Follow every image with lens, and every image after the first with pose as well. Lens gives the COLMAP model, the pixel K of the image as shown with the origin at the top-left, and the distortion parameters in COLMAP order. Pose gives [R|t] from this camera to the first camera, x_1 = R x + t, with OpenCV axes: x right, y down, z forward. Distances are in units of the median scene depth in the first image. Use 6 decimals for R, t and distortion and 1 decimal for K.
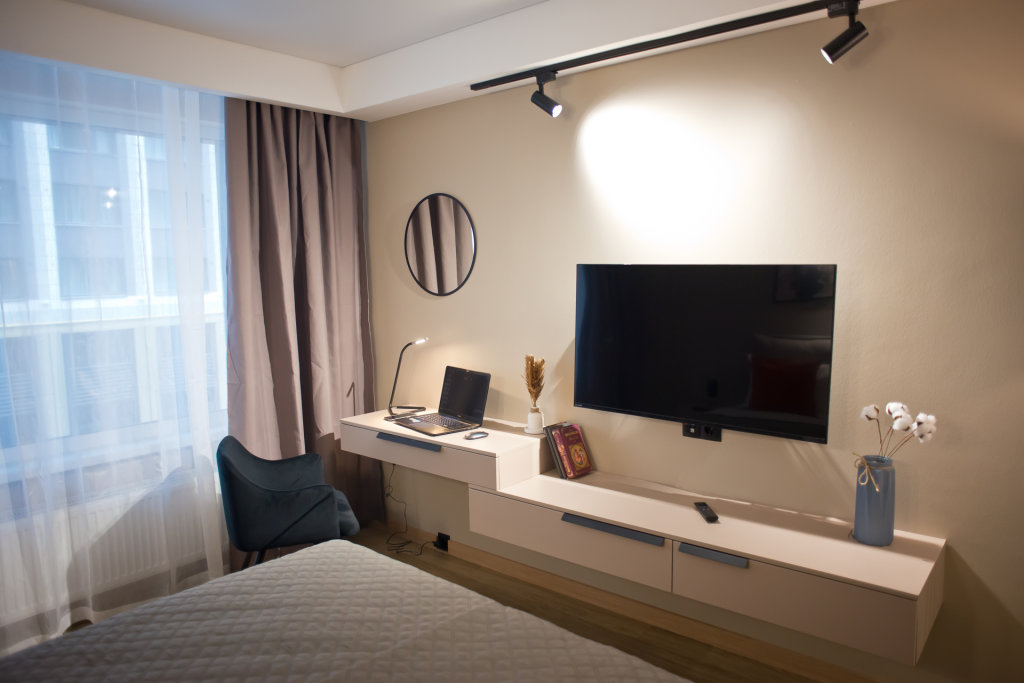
lens RADIAL K [[694.9, 0, 514.8], [0, 694.9, 345.2], [0, 0, 1]] dist [-0.088687, 0.061419]
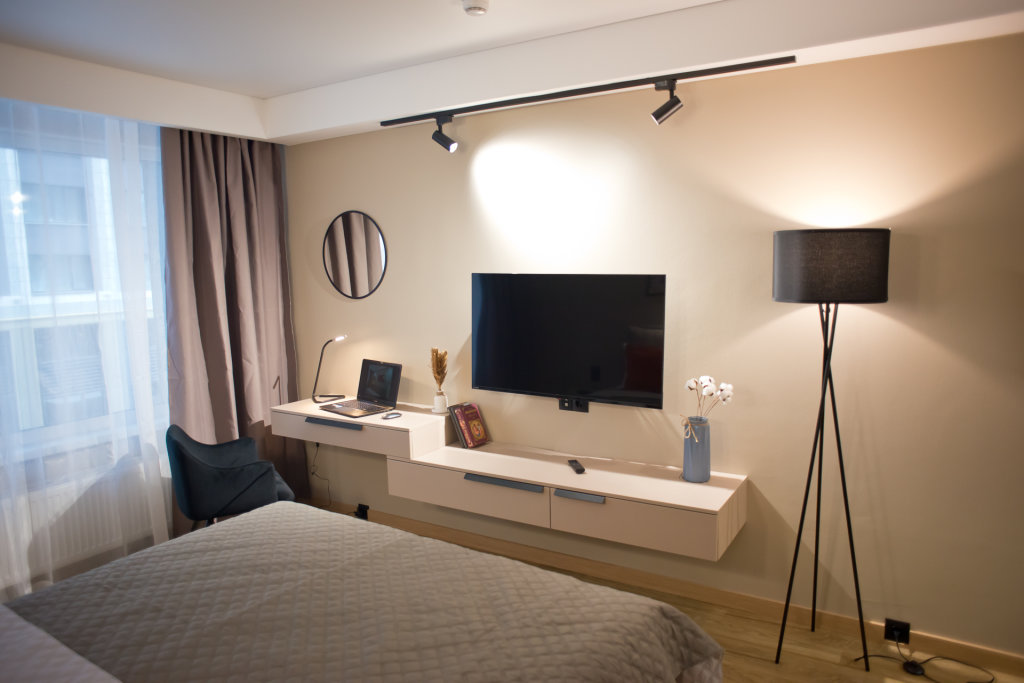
lens RADIAL K [[694.9, 0, 514.8], [0, 694.9, 345.2], [0, 0, 1]] dist [-0.088687, 0.061419]
pose [[0.989722, -0.022981, 0.141144, -0.011360], [0.021590, 0.999702, 0.011382, -0.001317], [-0.141364, -0.008218, 0.989924, -0.224491]]
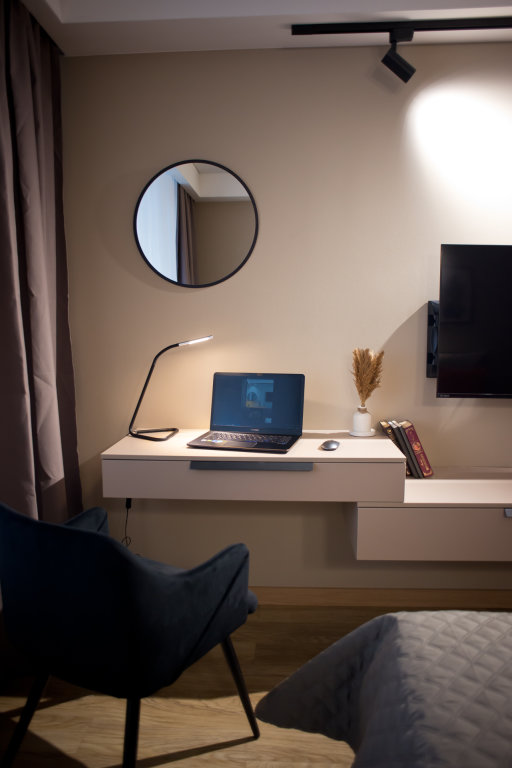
lens RADIAL K [[541.2, 0, 256.0], [0, 541.2, 384.0], [0, 0, 1]] dist [-0.093654, 0.068841]
pose [[0.802279, -0.048583, 0.594969, -0.528989], [0.058061, 0.998308, 0.003226, 0.052670], [-0.594119, 0.031956, 0.803742, 0.559568]]
